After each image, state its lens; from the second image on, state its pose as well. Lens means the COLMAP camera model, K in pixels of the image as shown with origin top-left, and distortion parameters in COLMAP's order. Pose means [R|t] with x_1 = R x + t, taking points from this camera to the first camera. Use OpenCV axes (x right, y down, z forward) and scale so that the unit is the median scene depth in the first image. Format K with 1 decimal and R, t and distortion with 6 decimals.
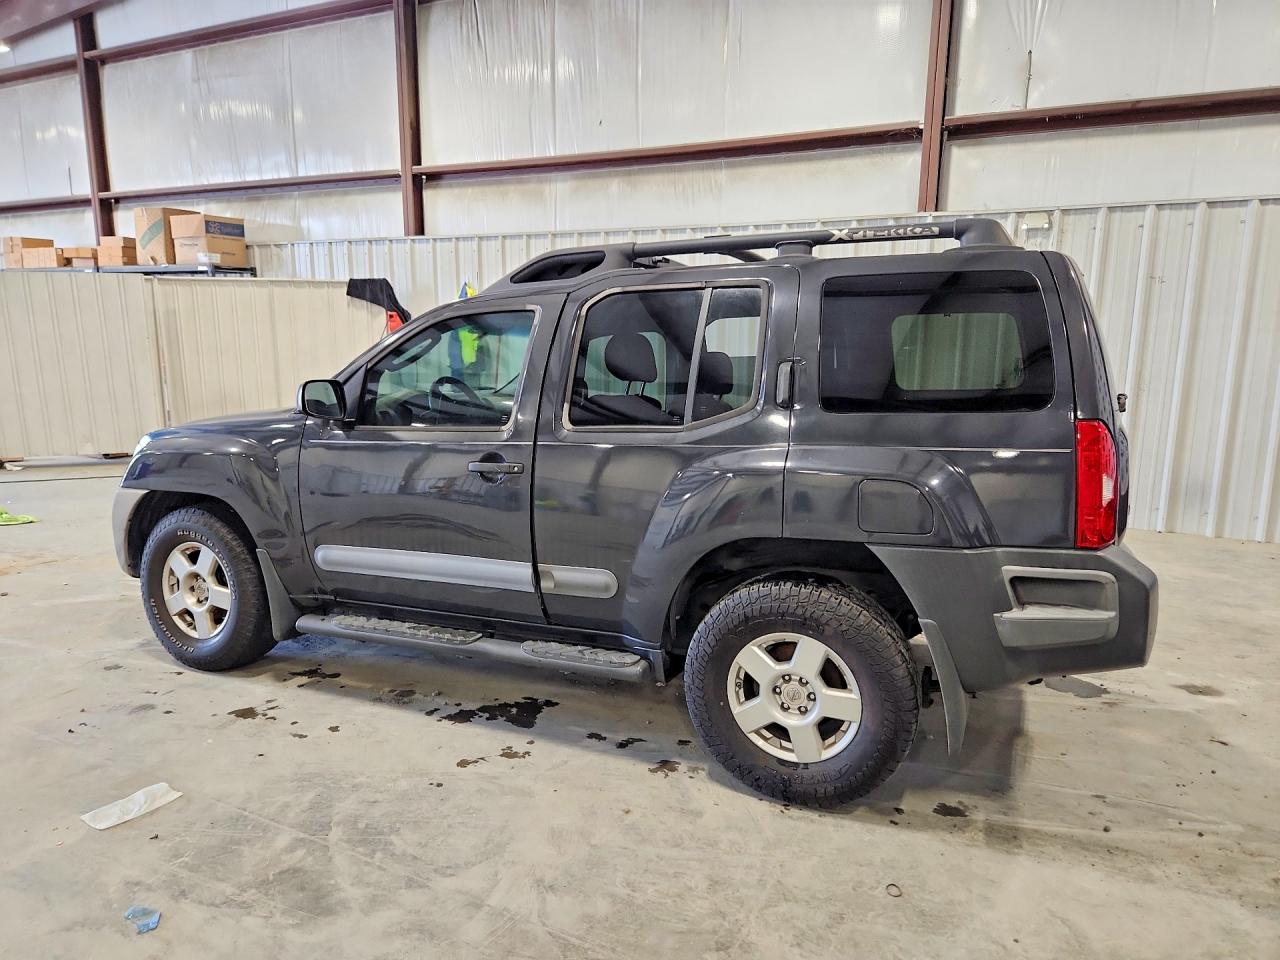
lens RADIAL K [[945.8, 0, 657.7], [0, 945.8, 495.0], [0, 0, 1]] dist [0.013198, -0.003989]
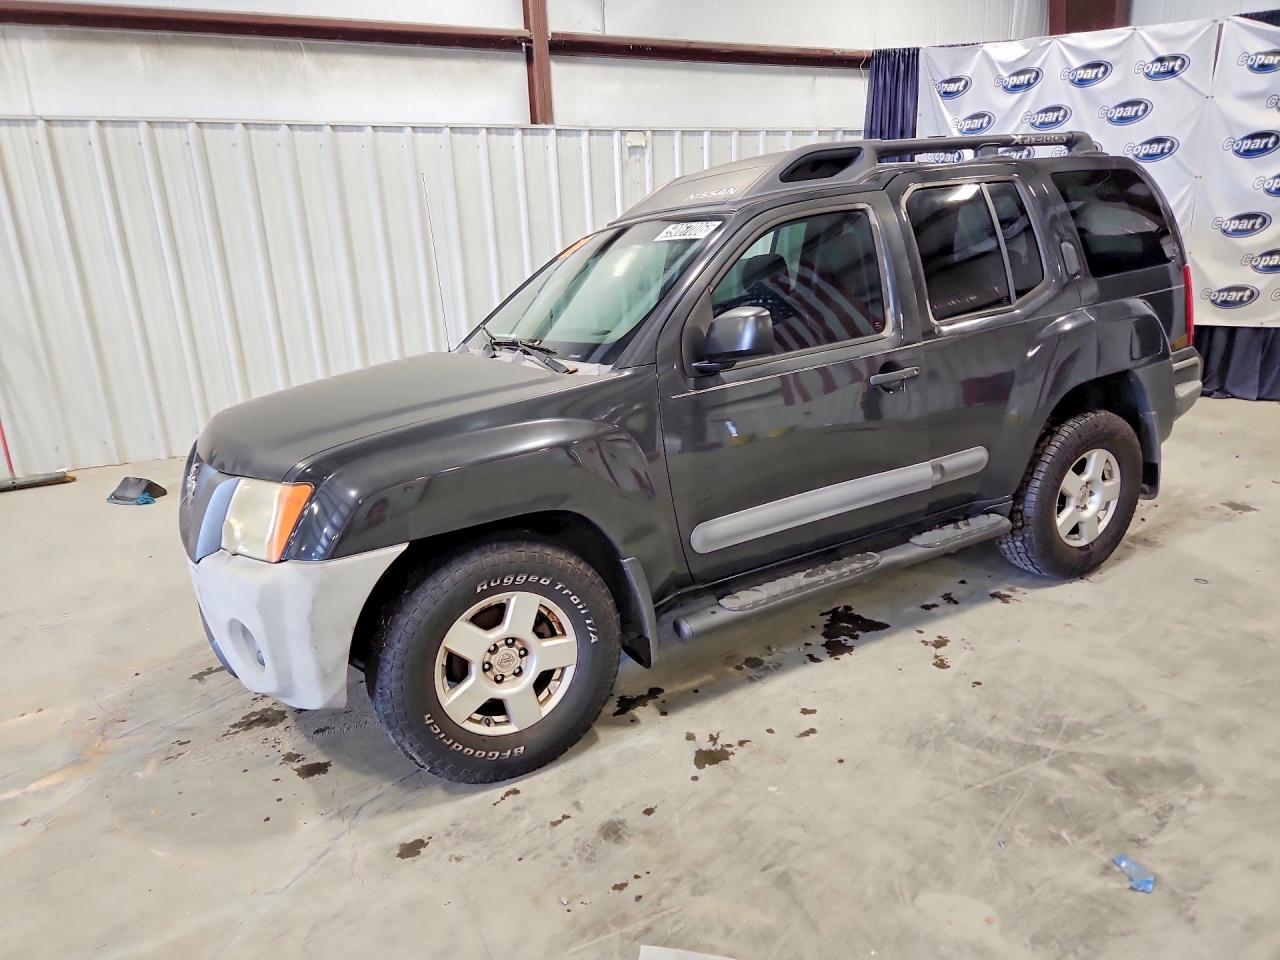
lens RADIAL K [[923.5, 0, 625.6], [0, 923.5, 502.4], [0, 0, 1]] dist [0.066713, -0.052497]
pose [[0.550883, -0.263373, 0.791936, -1.035582], [0.193510, 0.963350, 0.185771, -0.125904], [-0.811838, 0.050910, 0.581659, 0.617873]]
